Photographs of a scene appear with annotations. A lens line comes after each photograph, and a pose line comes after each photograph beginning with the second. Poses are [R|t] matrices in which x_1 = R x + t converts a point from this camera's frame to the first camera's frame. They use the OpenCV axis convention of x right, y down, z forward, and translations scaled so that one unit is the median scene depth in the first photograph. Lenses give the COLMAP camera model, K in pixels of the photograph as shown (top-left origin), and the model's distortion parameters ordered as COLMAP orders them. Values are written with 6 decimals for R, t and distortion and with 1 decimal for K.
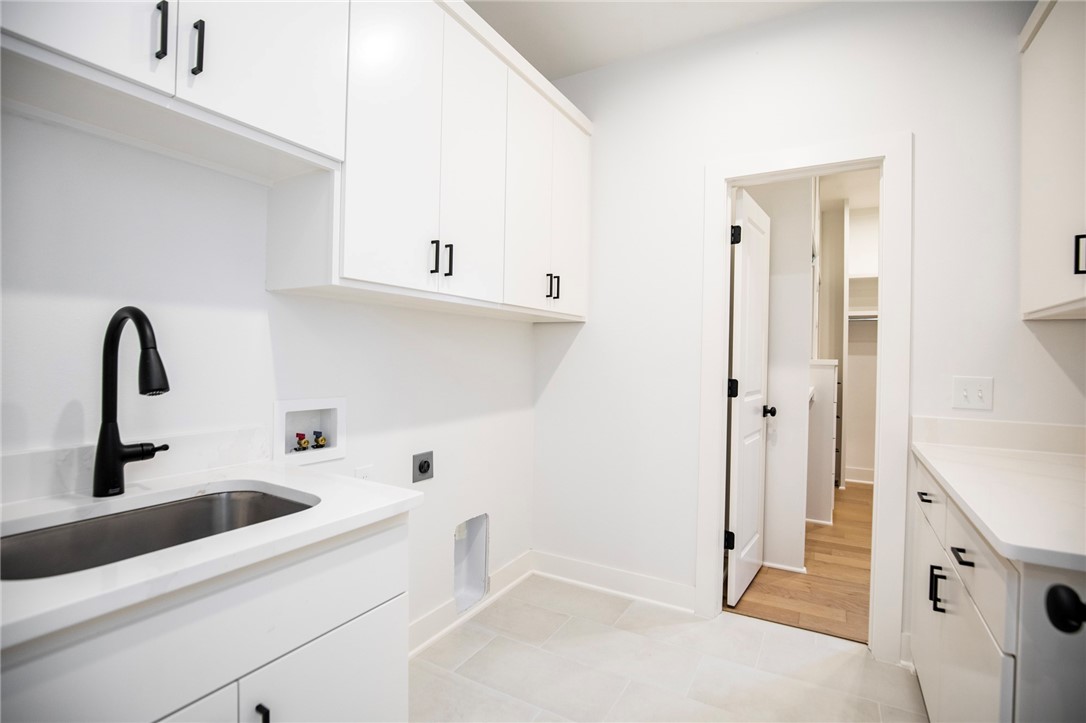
lens RADIAL K [[504.8, 0, 550.2], [0, 504.8, 357.8], [0, 0, 1]] dist [-0.032829, 0.004634]
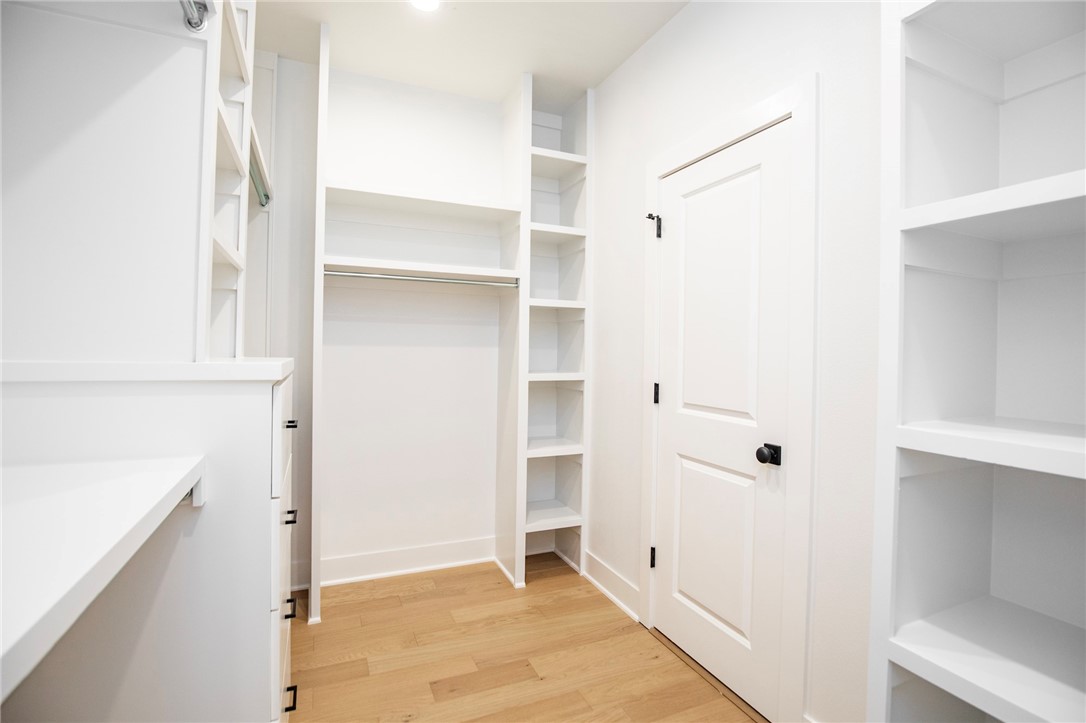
lens RADIAL K [[504.8, 0, 550.2], [0, 504.8, 357.8], [0, 0, 1]] dist [-0.032829, 0.004634]
pose [[0.569960, -0.008649, 0.821627, 0.497679], [-0.003093, 0.999915, 0.012671, 0.001042], [-0.821667, -0.009763, 0.569885, 0.835296]]
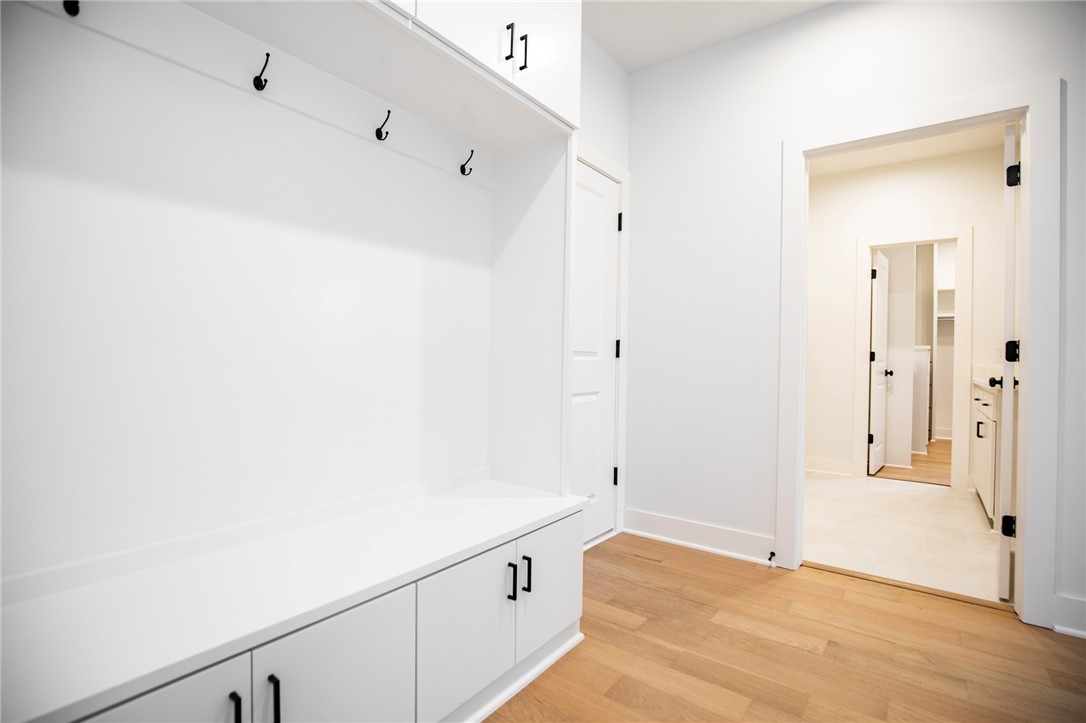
lens RADIAL K [[504.8, 0, 550.2], [0, 504.8, 357.8], [0, 0, 1]] dist [-0.032829, 0.004634]
pose [[0.992653, -0.000659, -0.120994, -0.478138], [-0.000043, 0.999983, -0.005803, 0.060689], [0.120996, 0.005766, 0.992636, -0.782507]]
